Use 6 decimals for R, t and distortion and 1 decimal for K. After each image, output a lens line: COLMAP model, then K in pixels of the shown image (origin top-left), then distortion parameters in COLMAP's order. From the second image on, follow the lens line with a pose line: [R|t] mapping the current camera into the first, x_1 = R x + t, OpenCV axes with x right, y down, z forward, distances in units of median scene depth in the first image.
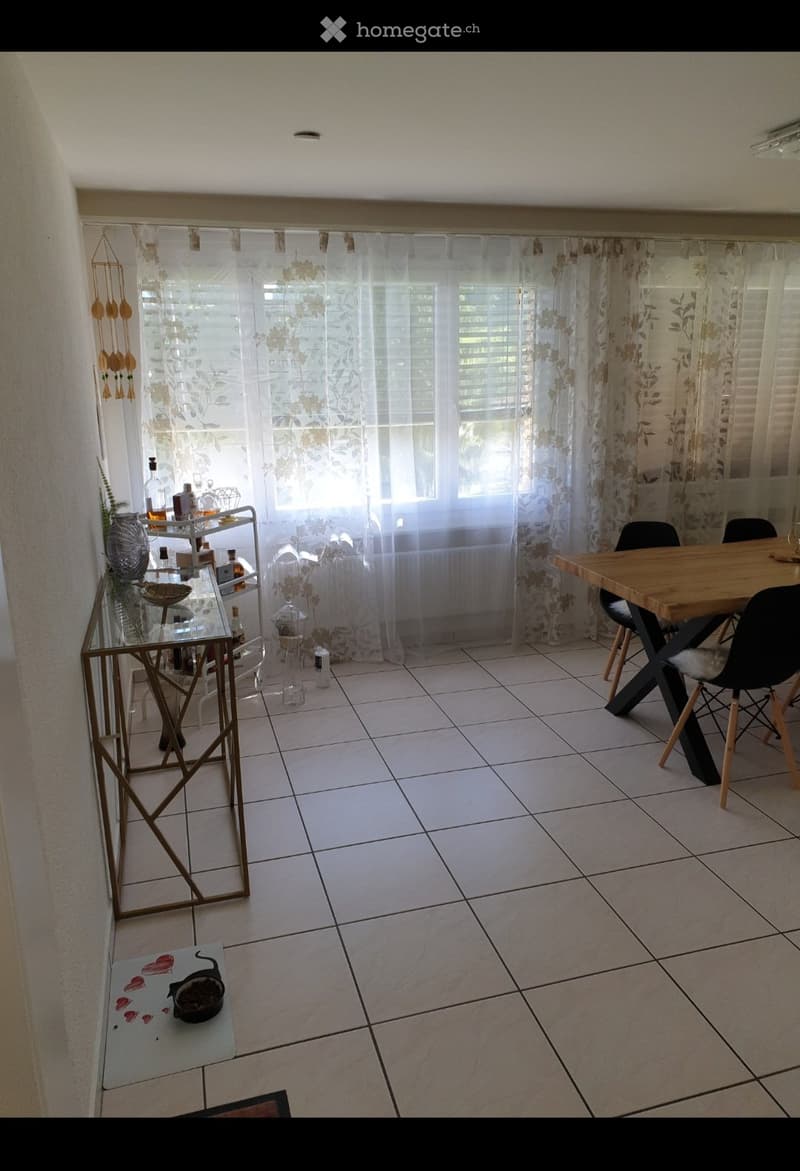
lens RADIAL K [[832.9, 0, 399.8], [0, 832.9, 585.6], [0, 0, 1]] dist [0.009283, 0.008484]
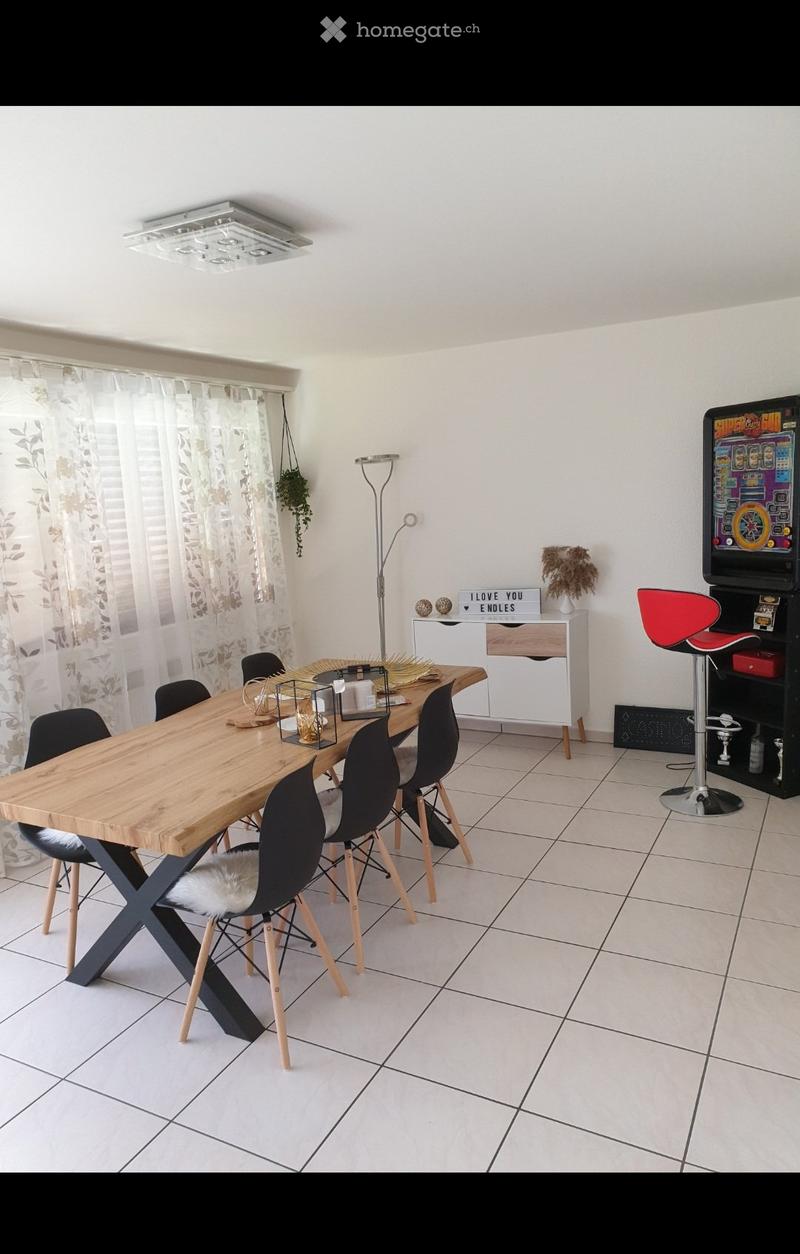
lens RADIAL K [[834.6, 0, 408.2], [0, 834.6, 646.8], [0, 0, 1]] dist [0.001063, 0.002258]
pose [[0.684985, -0.156343, 0.711584, -0.014674], [0.222052, 0.975035, 0.000475, -0.055628], [-0.693893, 0.157683, 0.702601, 0.206865]]
